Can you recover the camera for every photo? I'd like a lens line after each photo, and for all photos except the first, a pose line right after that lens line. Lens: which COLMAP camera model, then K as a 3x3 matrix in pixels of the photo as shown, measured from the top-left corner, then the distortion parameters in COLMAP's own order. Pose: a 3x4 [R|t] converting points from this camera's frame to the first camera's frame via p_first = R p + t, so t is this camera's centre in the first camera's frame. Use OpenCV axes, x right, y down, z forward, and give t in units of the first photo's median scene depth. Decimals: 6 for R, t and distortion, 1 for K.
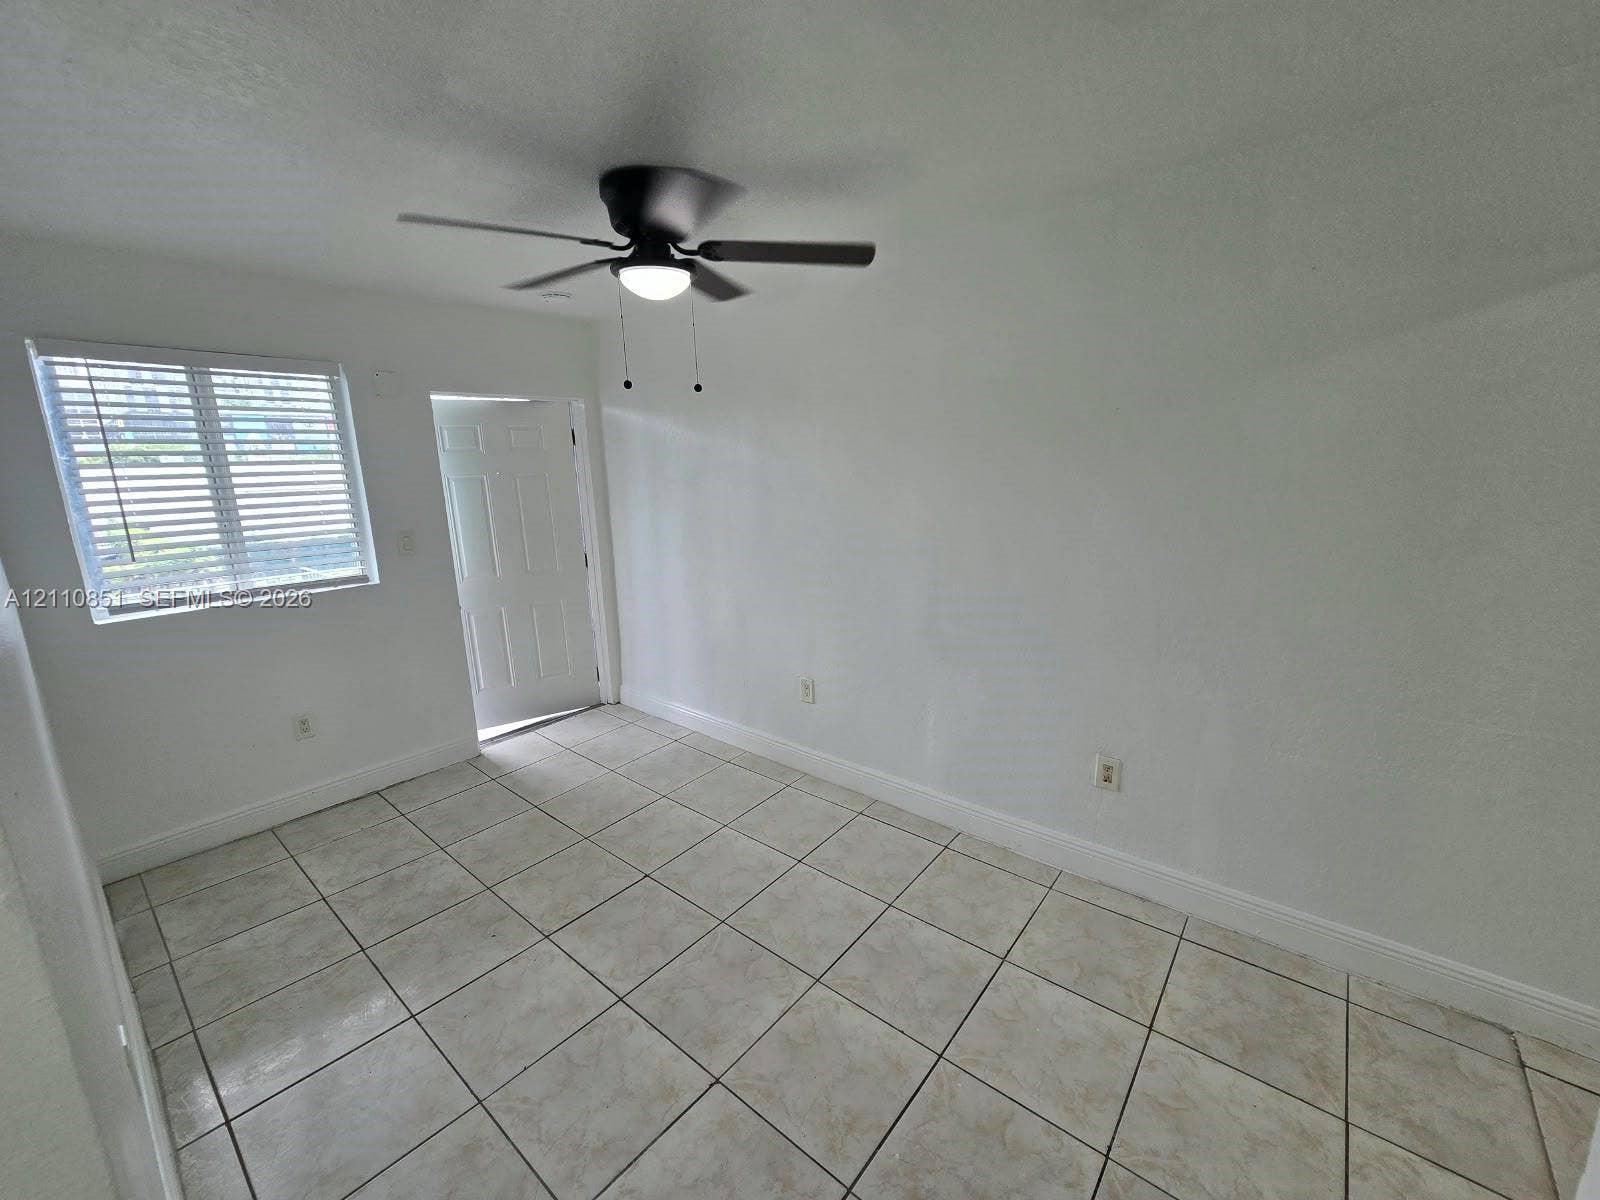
lens RADIAL K [[657.1, 0, 804.2], [0, 657.1, 587.3], [0, 0, 1]] dist [-0.003609, -0.000845]
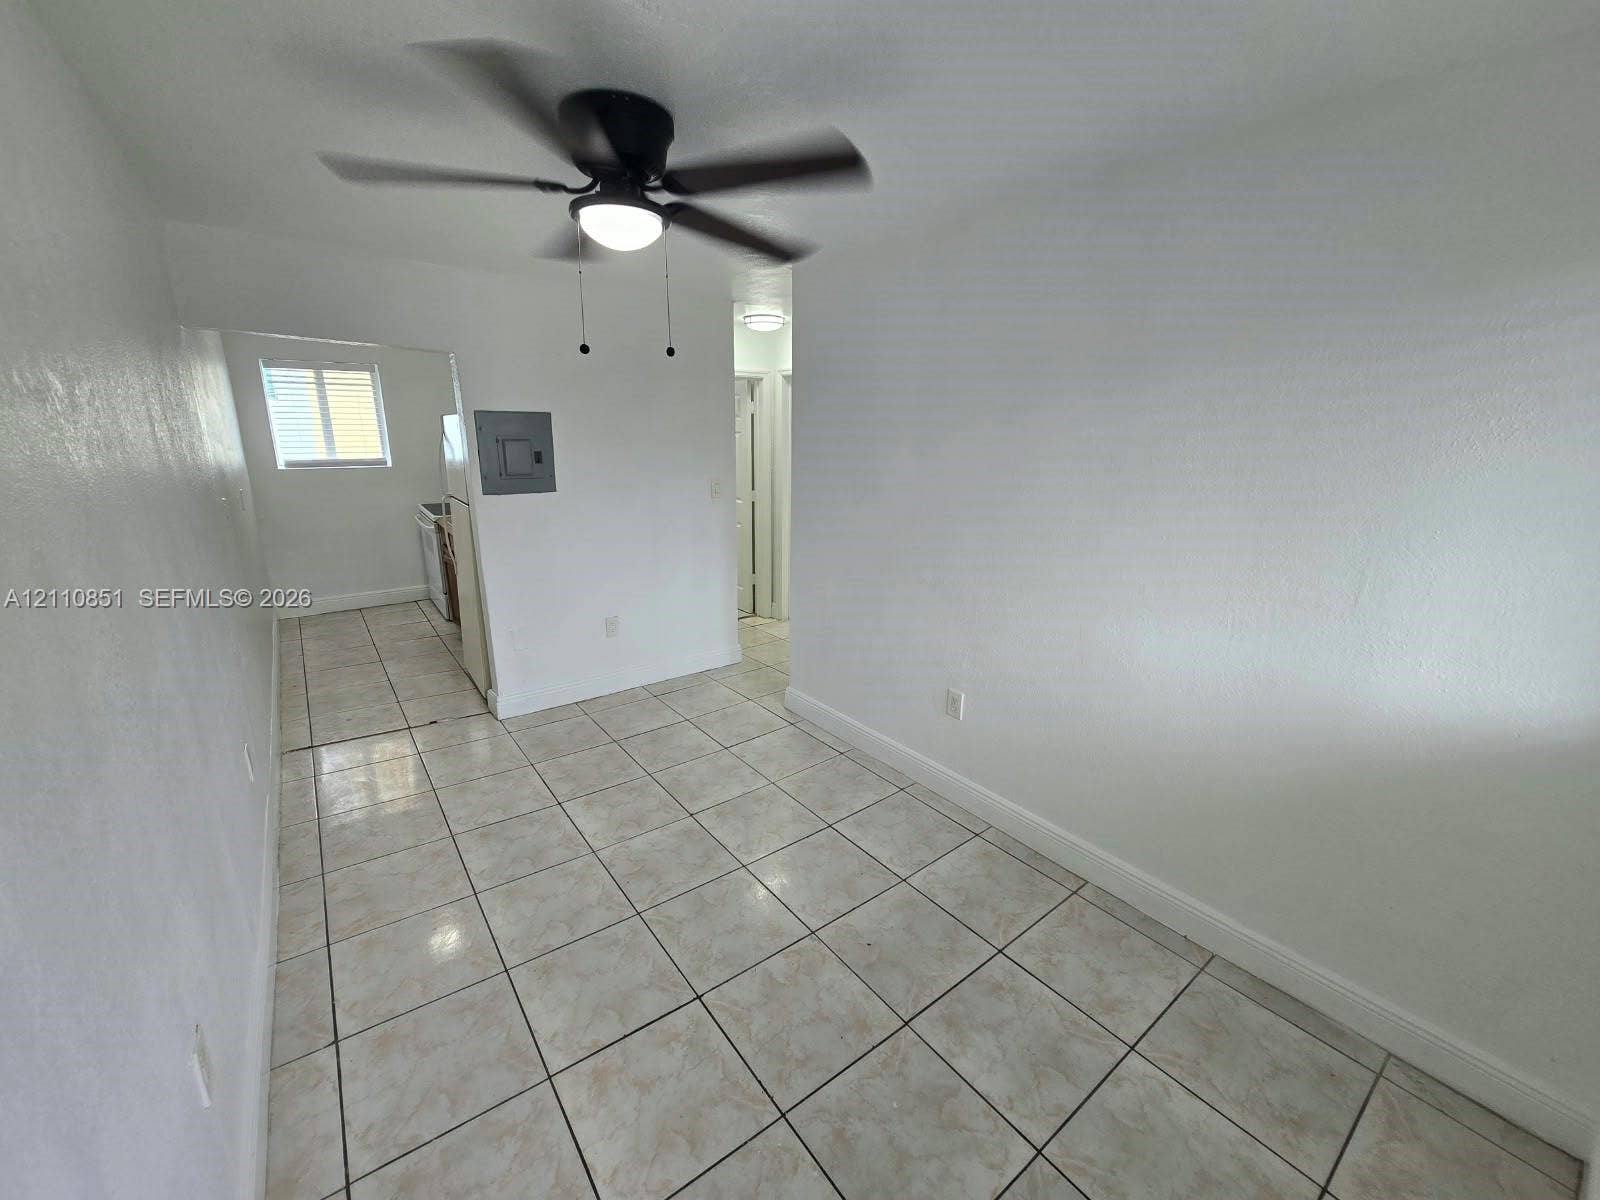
lens RADIAL K [[657.1, 0, 810.8], [0, 657.1, 588.4], [0, 0, 1]] dist [-0.003609, -0.000845]
pose [[-0.975572, -0.041579, 0.215707, -0.539642], [0.051884, 0.910535, 0.410164, -0.301507], [-0.213463, 0.411337, -0.886135, 1.544098]]
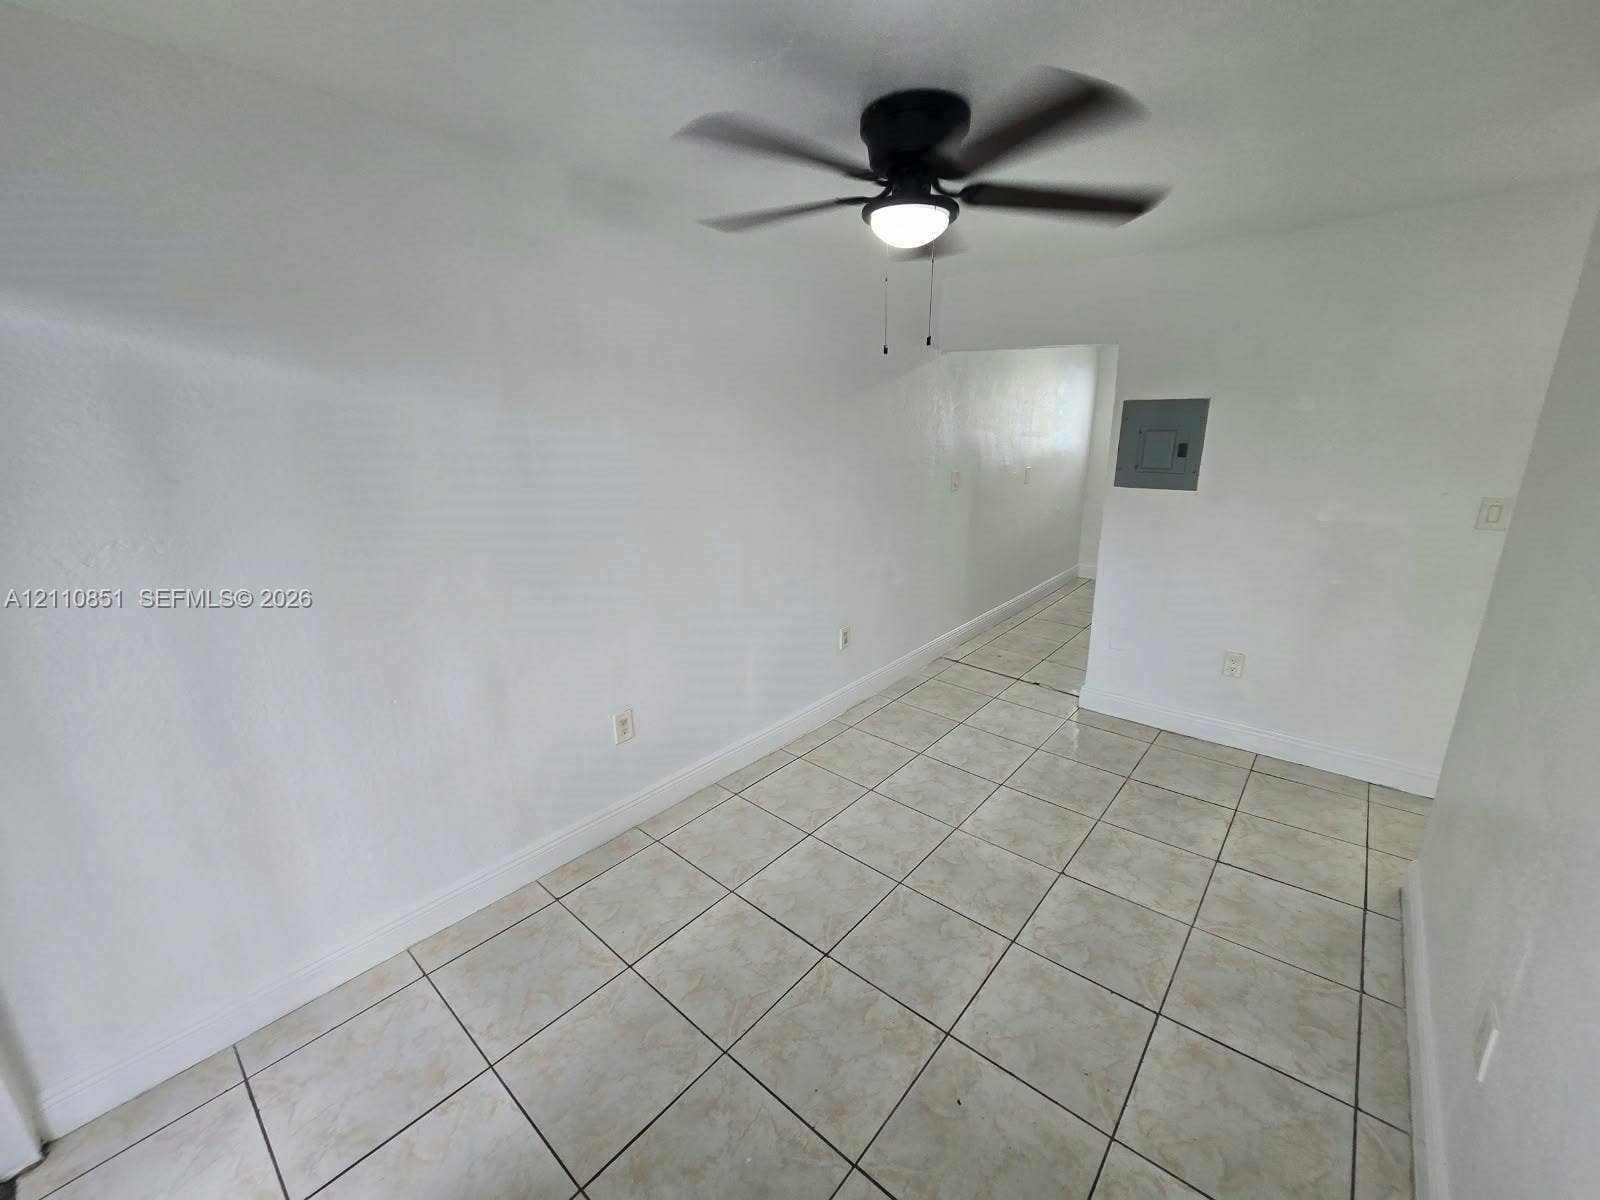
lens RADIAL K [[657.1, 0, 807.1], [0, 657.1, 599.7], [0, 0, 1]] dist [-0.003609, -0.000845]
pose [[0.013463, -0.246565, 0.969033, -0.967801], [0.201547, 0.949899, 0.238896, -0.175796], [-0.979386, 0.192089, 0.062483, 0.953692]]
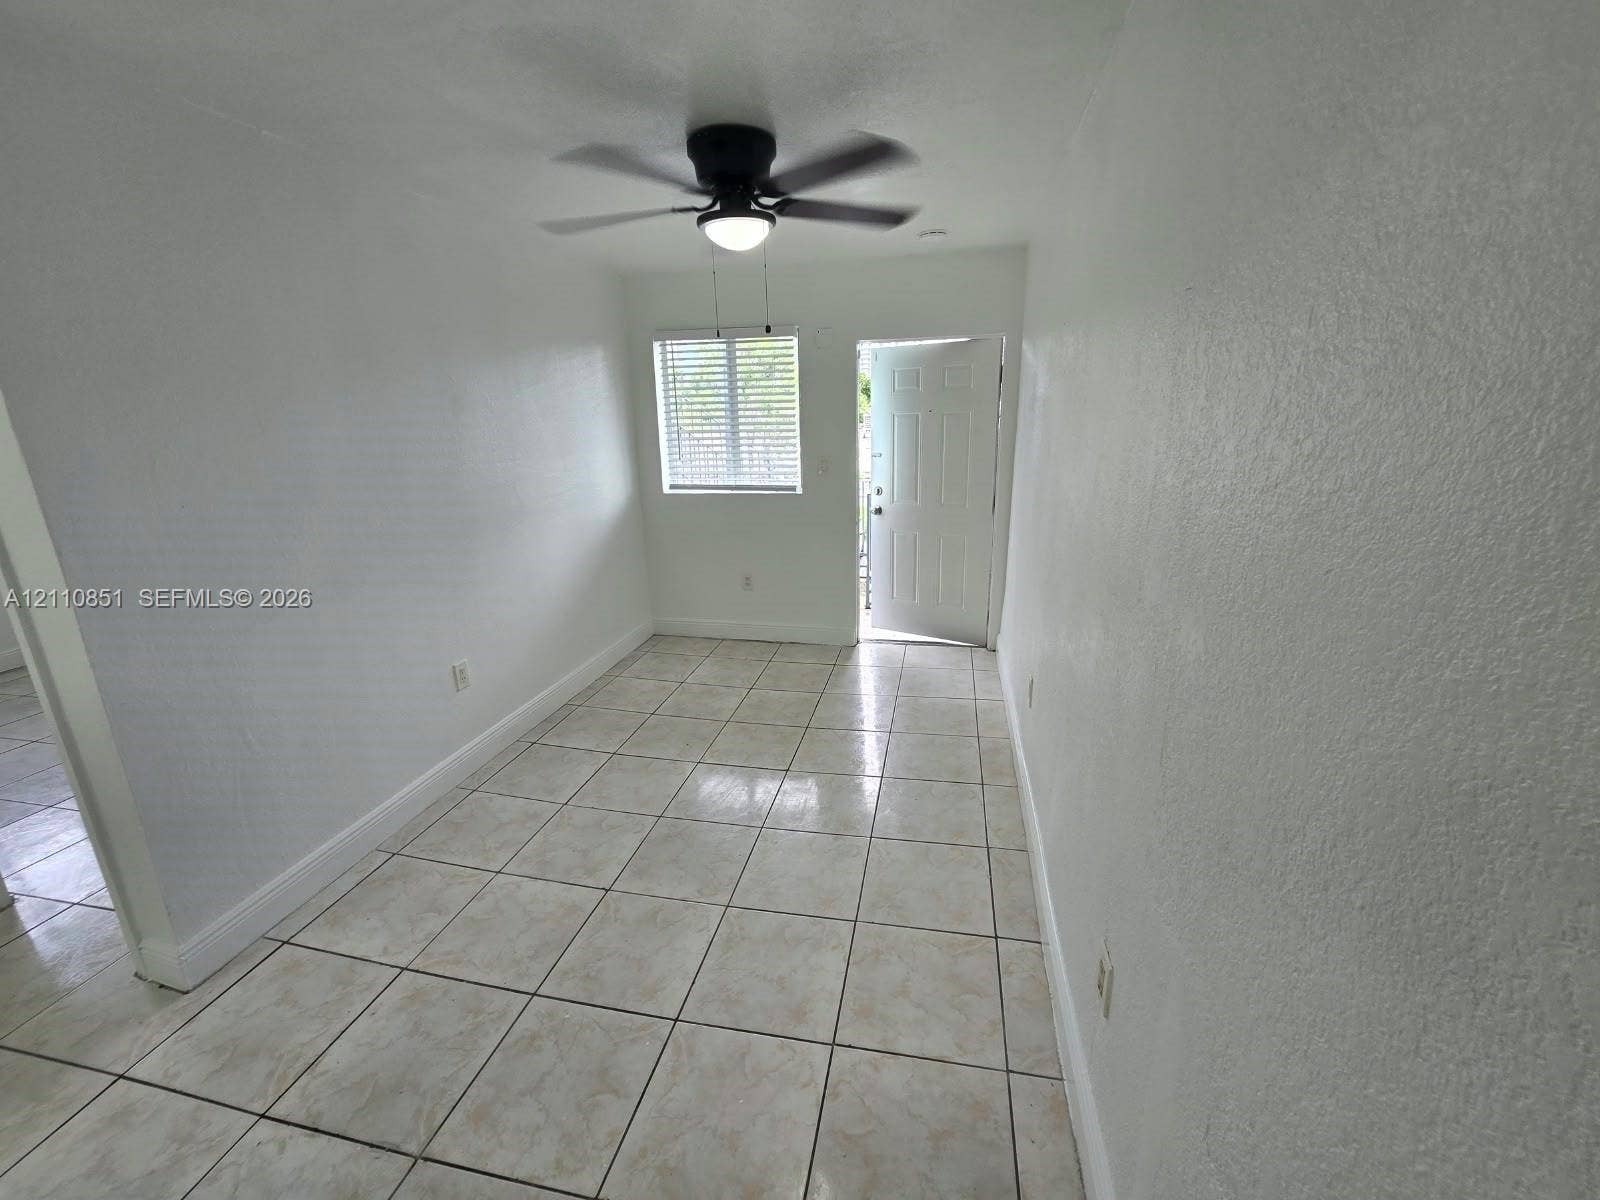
lens RADIAL K [[657.1, 0, 802.2], [0, 657.1, 588.5], [0, 0, 1]] dist [-0.003609, -0.000845]
pose [[0.459698, 0.243873, -0.853934, 0.722065], [-0.162373, 0.968428, 0.189161, -0.095716], [0.873105, 0.051699, 0.484783, 0.482756]]
